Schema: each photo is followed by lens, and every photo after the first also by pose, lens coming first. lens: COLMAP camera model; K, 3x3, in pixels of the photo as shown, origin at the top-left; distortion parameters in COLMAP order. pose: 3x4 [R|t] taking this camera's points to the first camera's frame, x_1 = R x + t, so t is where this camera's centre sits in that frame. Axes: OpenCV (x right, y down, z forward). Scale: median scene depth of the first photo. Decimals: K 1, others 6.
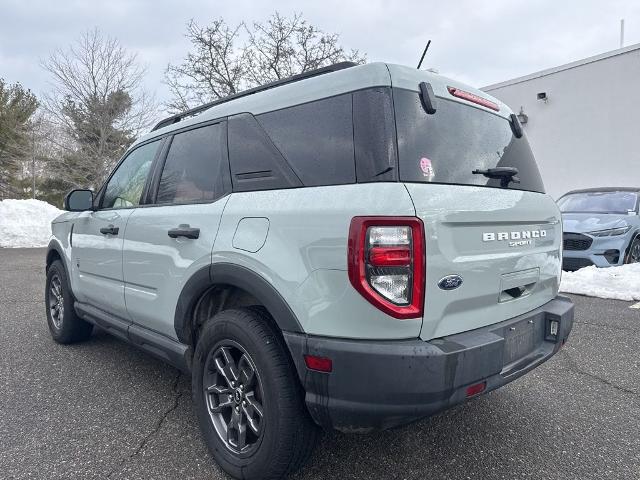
lens RADIAL K [[465.8, 0, 323.9], [0, 465.8, 227.6], [0, 0, 1]] dist [0.088029, -0.117011]
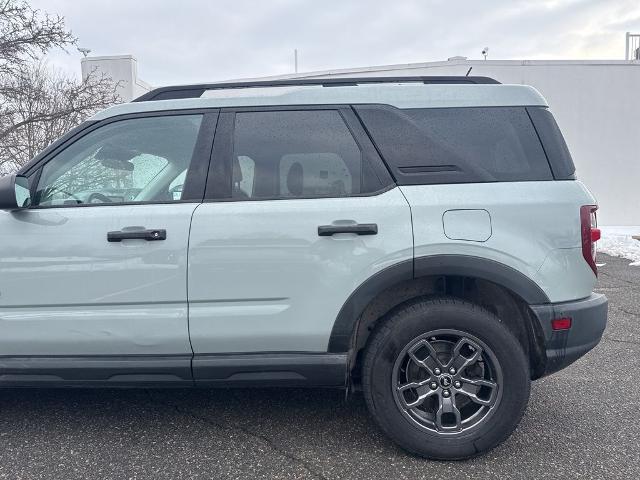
lens RADIAL K [[465.8, 0, 323.9], [0, 465.8, 227.6], [0, 0, 1]] dist [0.088029, -0.117011]
pose [[0.711442, -0.042442, 0.701462, -1.052966], [0.037729, 0.999042, 0.022181, -0.015320], [-0.701732, 0.010685, 0.712361, 0.427978]]
